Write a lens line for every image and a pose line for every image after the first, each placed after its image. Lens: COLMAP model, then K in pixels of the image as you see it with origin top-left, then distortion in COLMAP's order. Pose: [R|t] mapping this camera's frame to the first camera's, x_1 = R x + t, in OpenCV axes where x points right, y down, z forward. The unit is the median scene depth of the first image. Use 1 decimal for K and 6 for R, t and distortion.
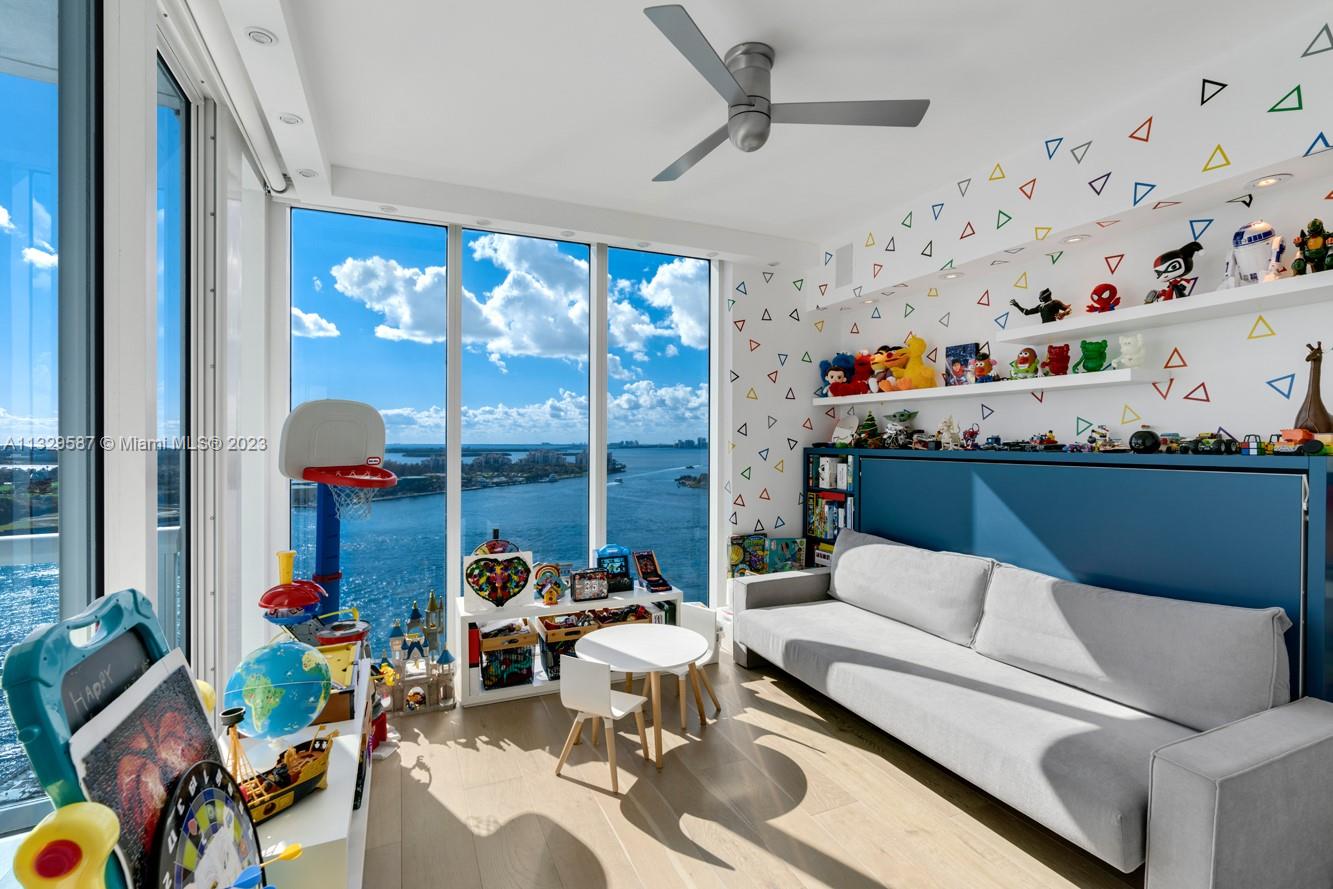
lens RADIAL K [[615.3, 0, 668.2], [0, 615.3, 446.5], [0, 0, 1]] dist [-0.010340, 0.002286]
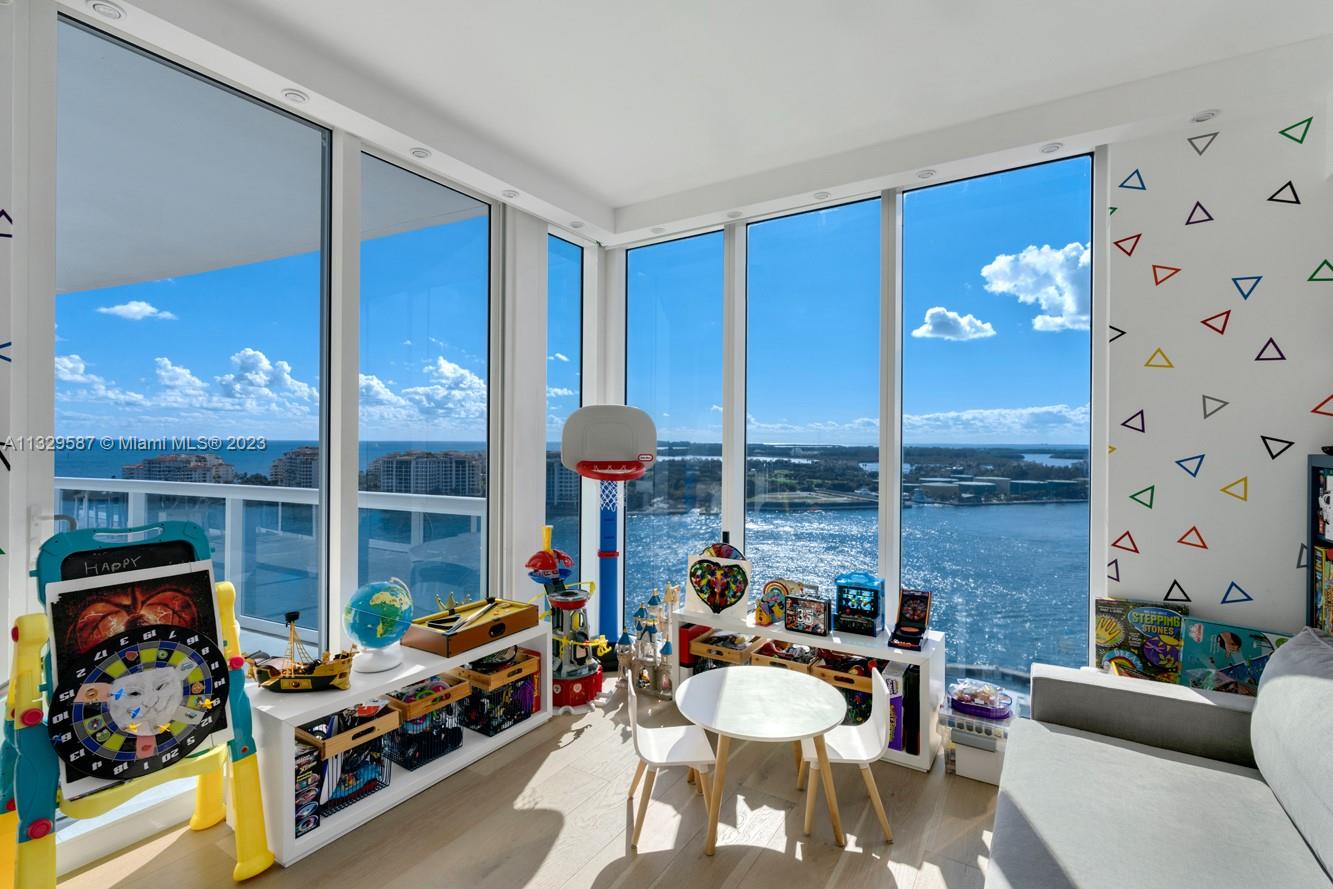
lens RADIAL K [[615.3, 0, 657.9], [0, 615.3, 441.5], [0, 0, 1]] dist [-0.010340, 0.002286]
pose [[0.550594, 0.003604, -0.834765, 0.446466], [-0.010157, 0.999946, -0.002382, -0.003083], [0.834711, 0.009790, 0.550601, 0.374335]]
